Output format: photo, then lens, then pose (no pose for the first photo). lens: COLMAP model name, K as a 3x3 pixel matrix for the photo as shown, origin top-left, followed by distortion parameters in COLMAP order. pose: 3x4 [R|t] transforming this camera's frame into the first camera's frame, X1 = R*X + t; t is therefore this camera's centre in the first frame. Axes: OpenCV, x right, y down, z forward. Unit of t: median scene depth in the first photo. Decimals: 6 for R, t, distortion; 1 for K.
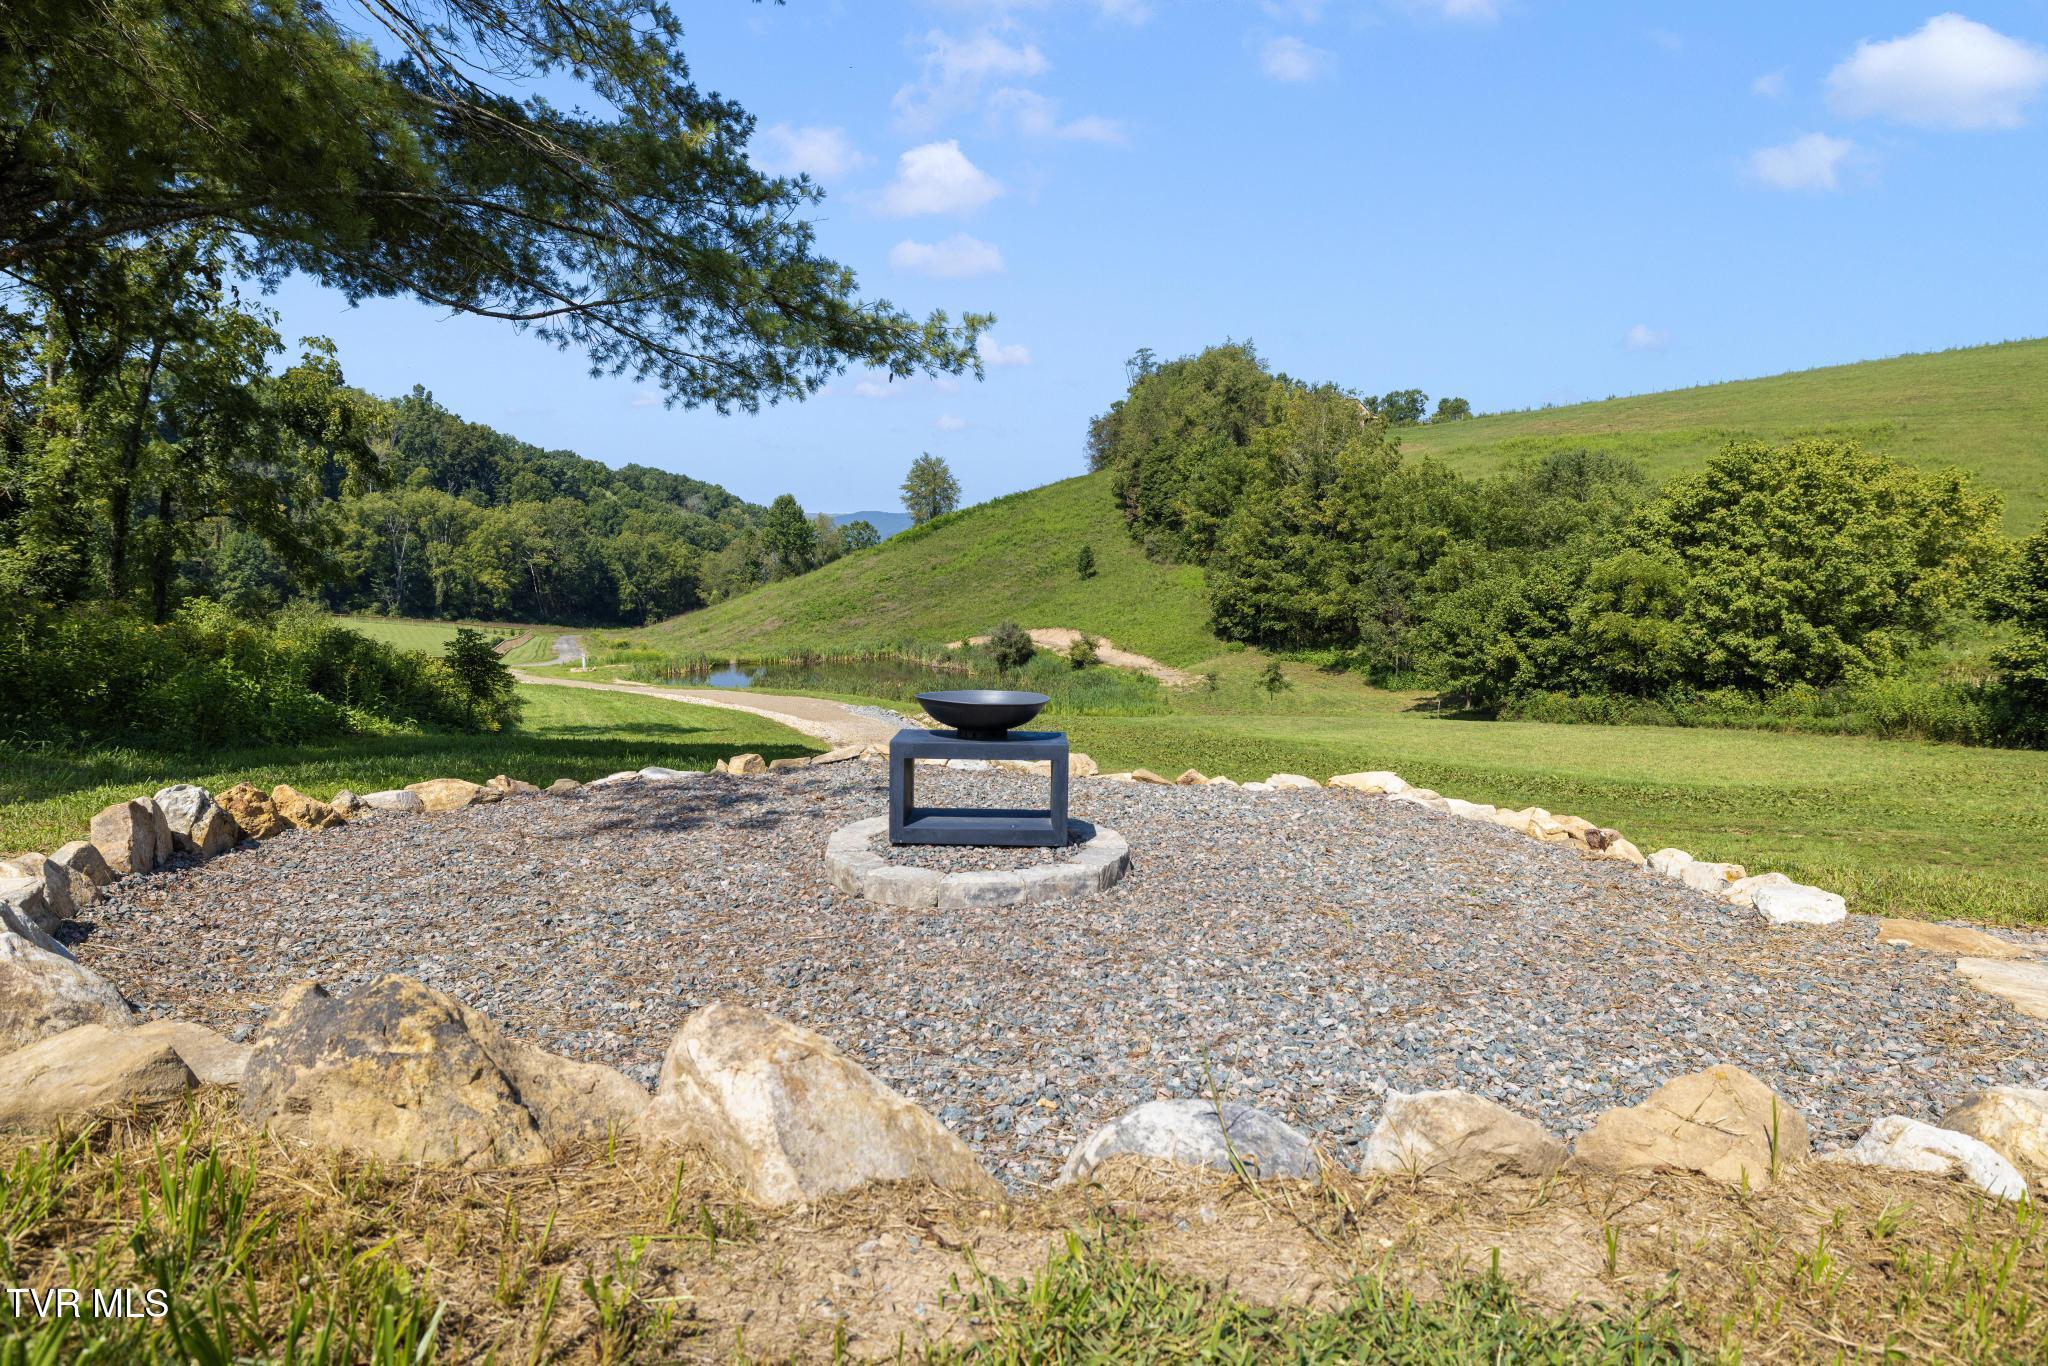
lens RADIAL K [[1164.0, 0, 1025.6], [0, 1164.0, 676.8], [0, 0, 1]] dist [0.008259, 0.000338]
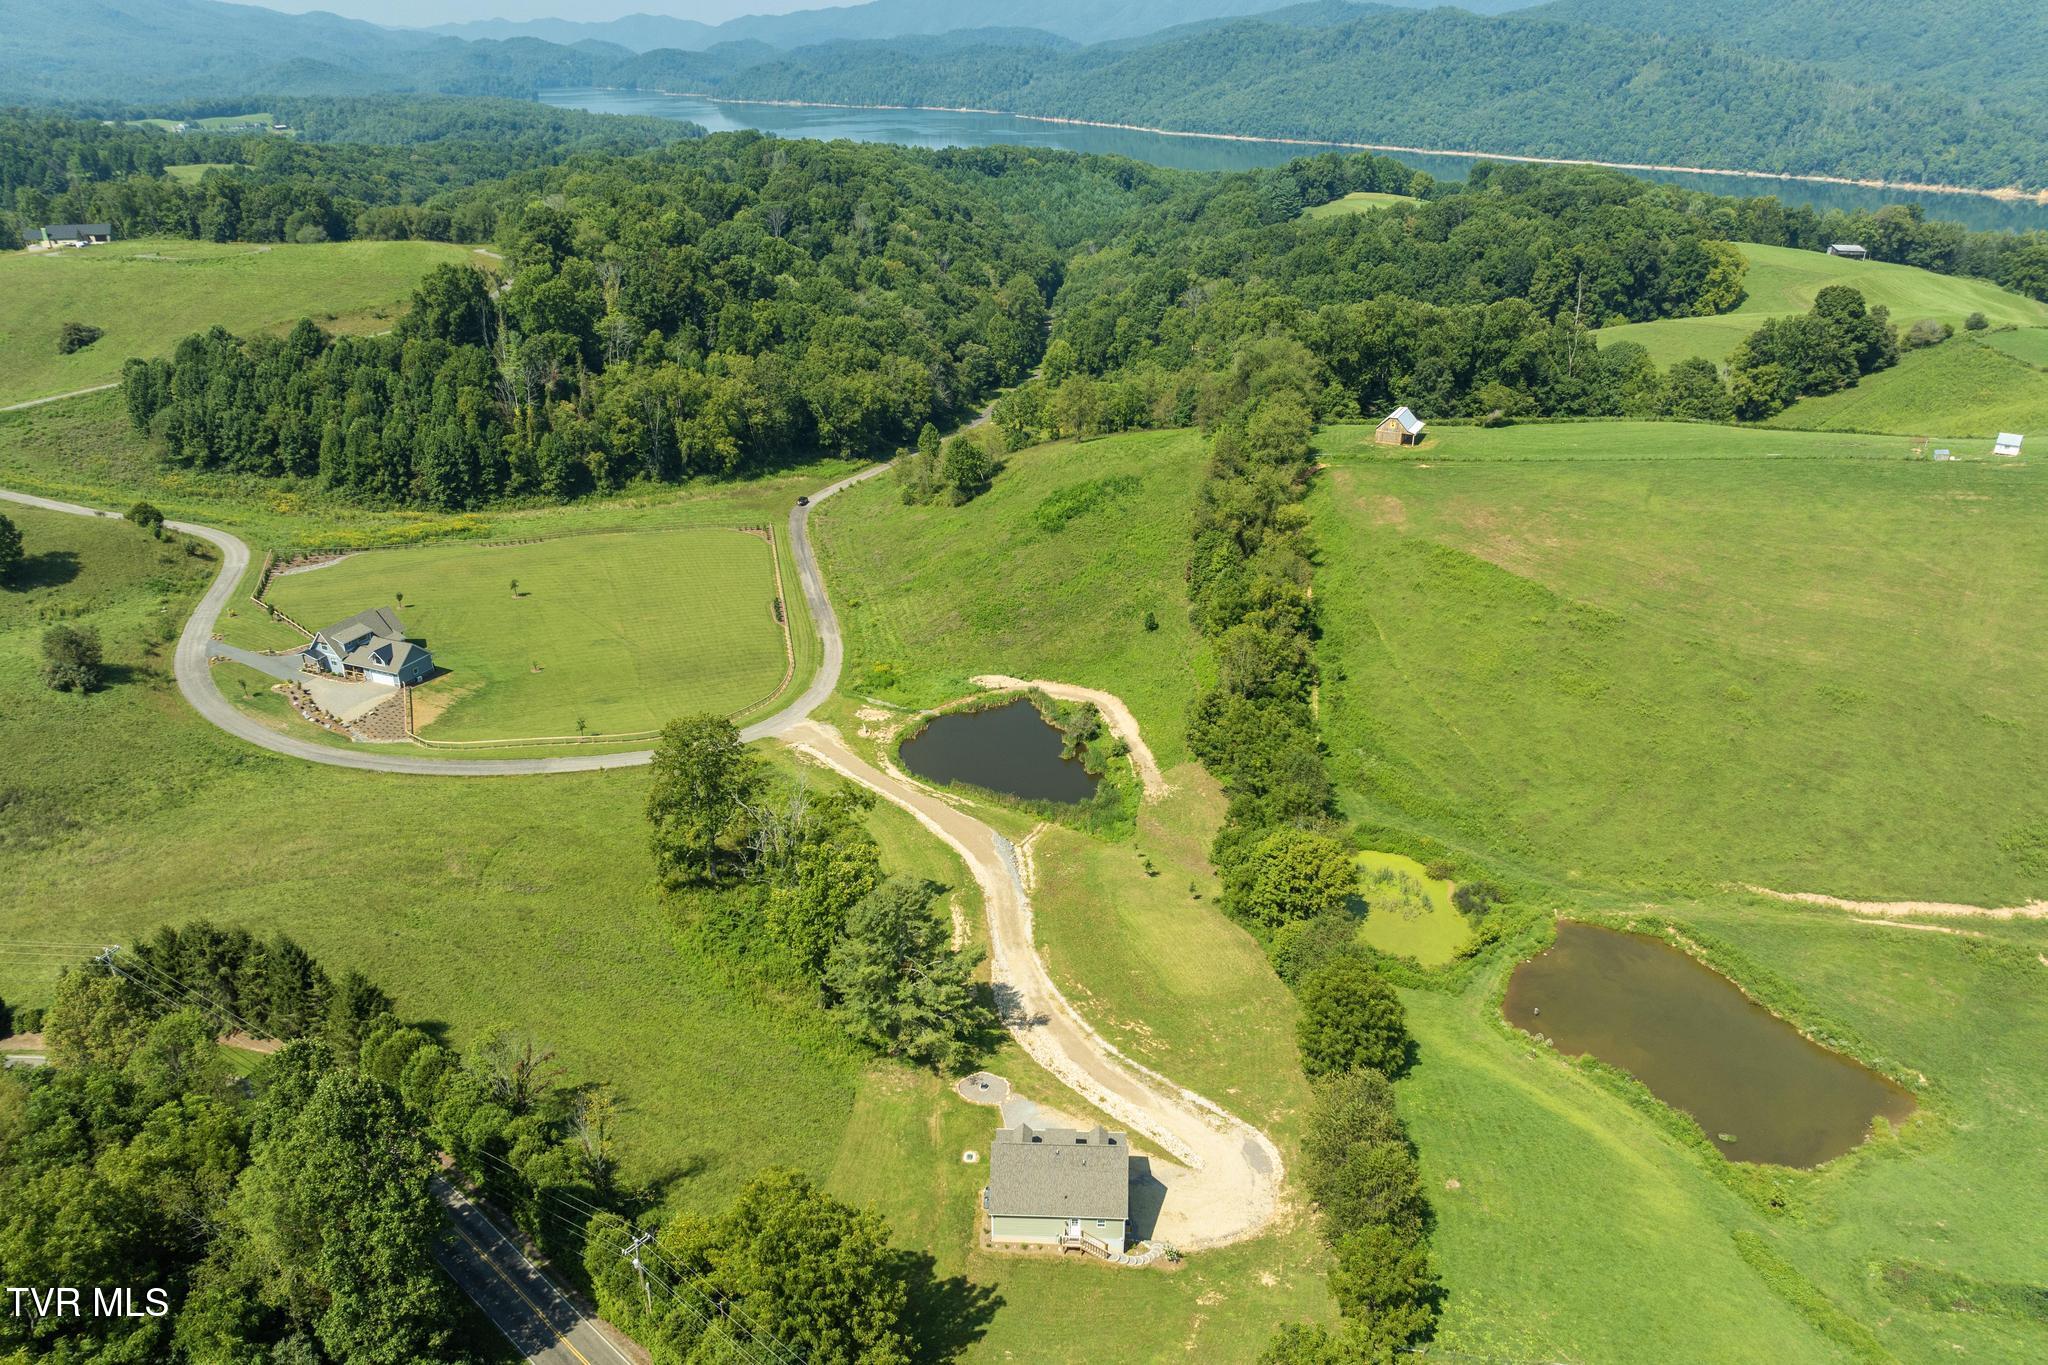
lens RADIAL K [[1393.2, 0, 1039.5], [0, 1393.2, 767.5], [0, 0, 1]] dist [-0.043100, 0.012502]
pose [[0.989555, 0.059052, -0.131504, 0.162613], [-0.007657, 0.932489, 0.361117, -0.591185], [0.143951, -0.356338, 0.923202, -0.834629]]
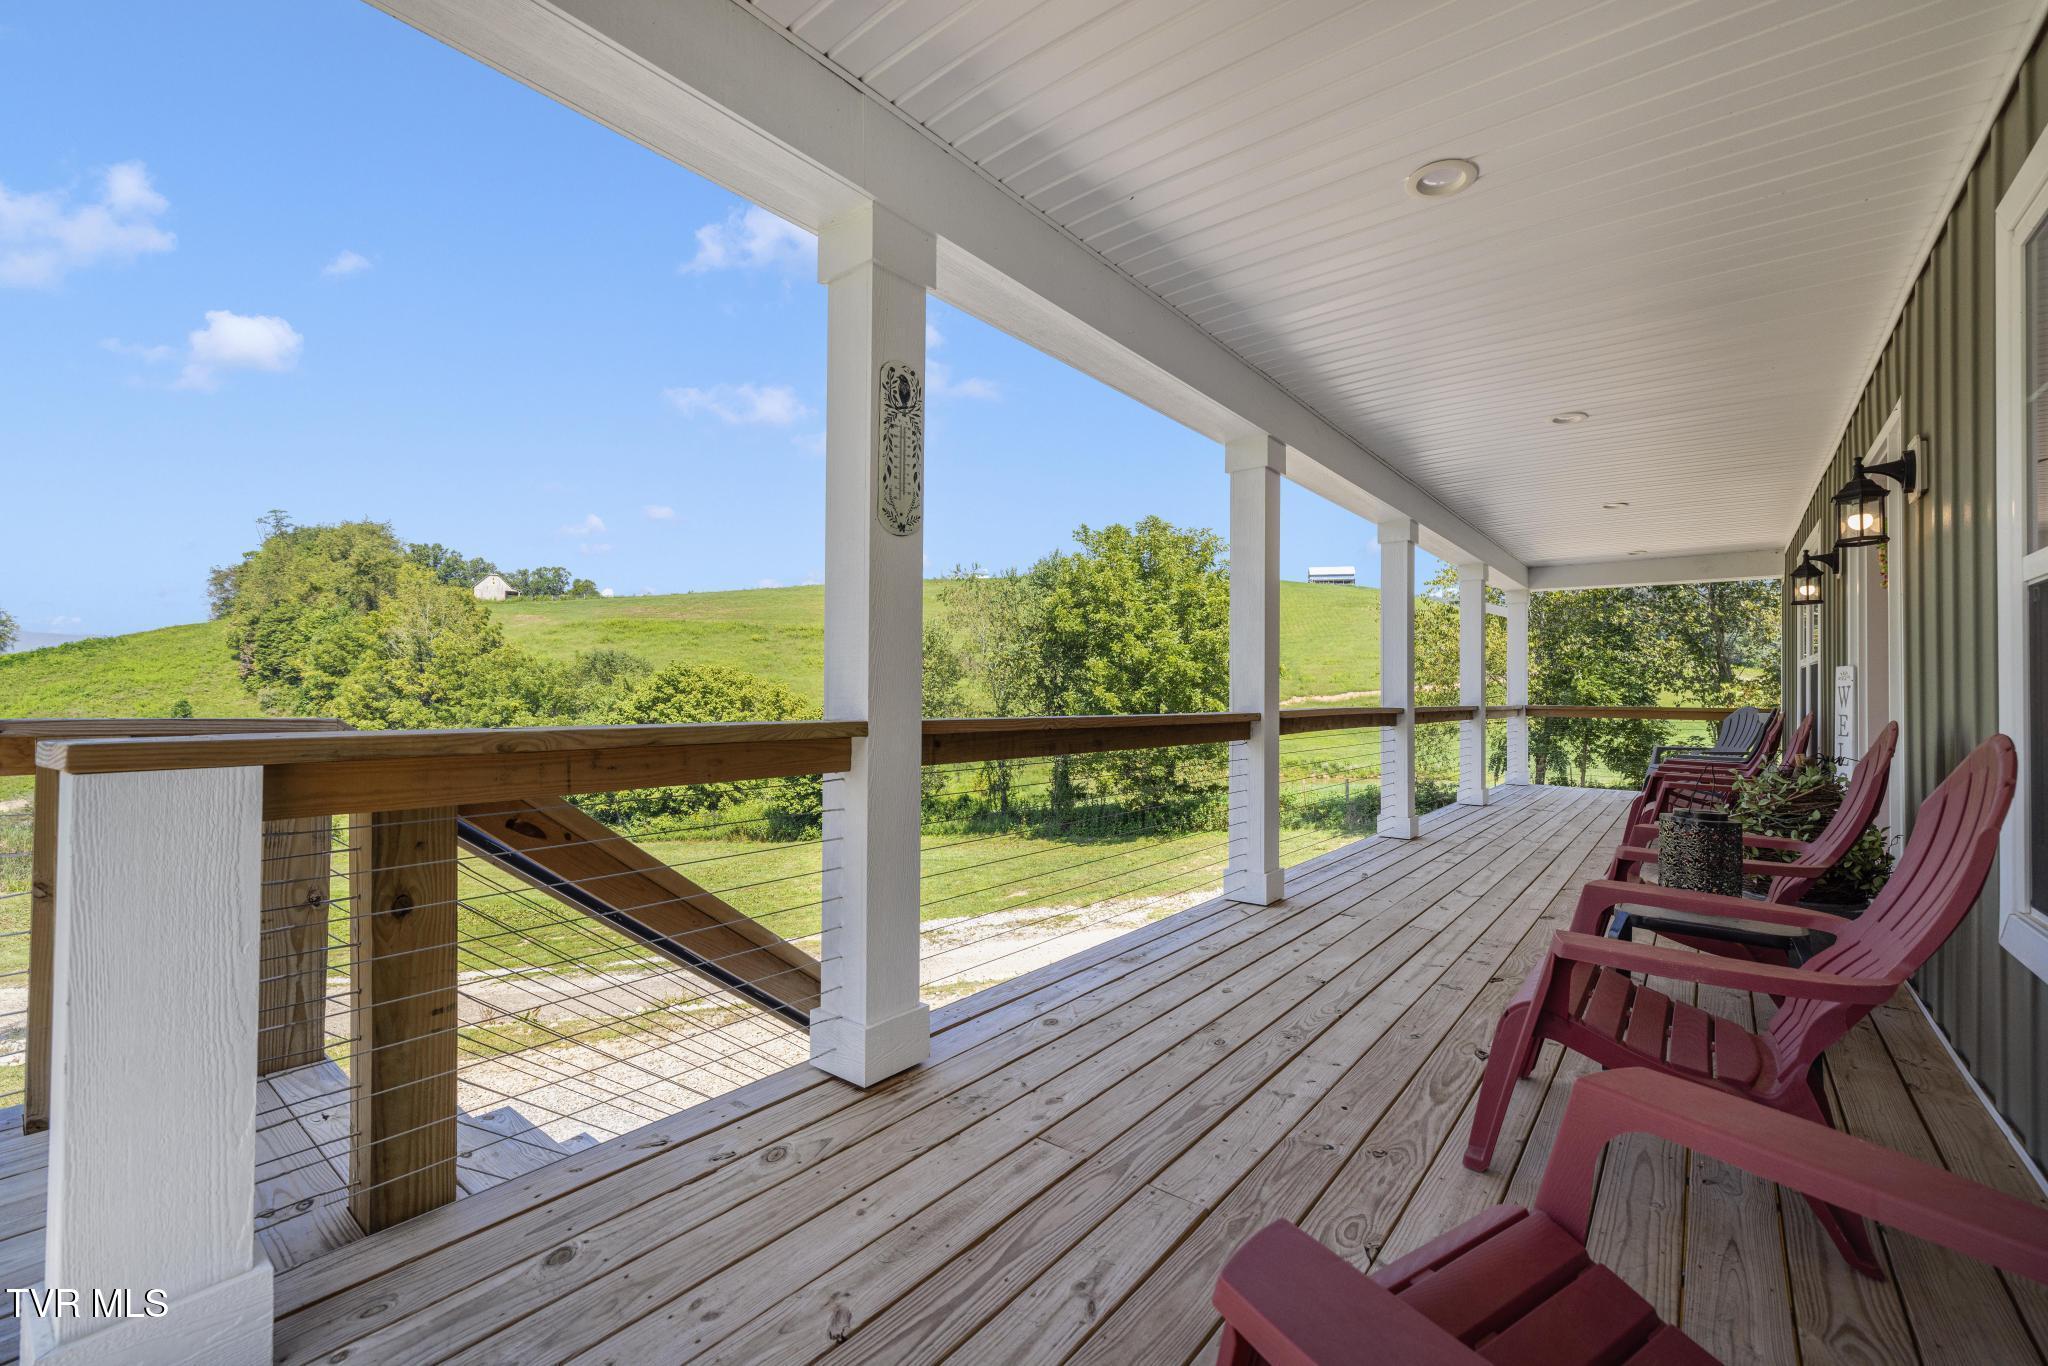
lens RADIAL K [[868.2, 0, 1027.9], [0, 868.2, 673.1], [0, 0, 1]] dist [0.007474, 0.000332]
pose [[0.707498, 0.009401, 0.706653, 0.033952], [0.071075, 0.993895, -0.084382, -0.016775], [-0.703132, 0.109926, 0.702511, -0.080282]]
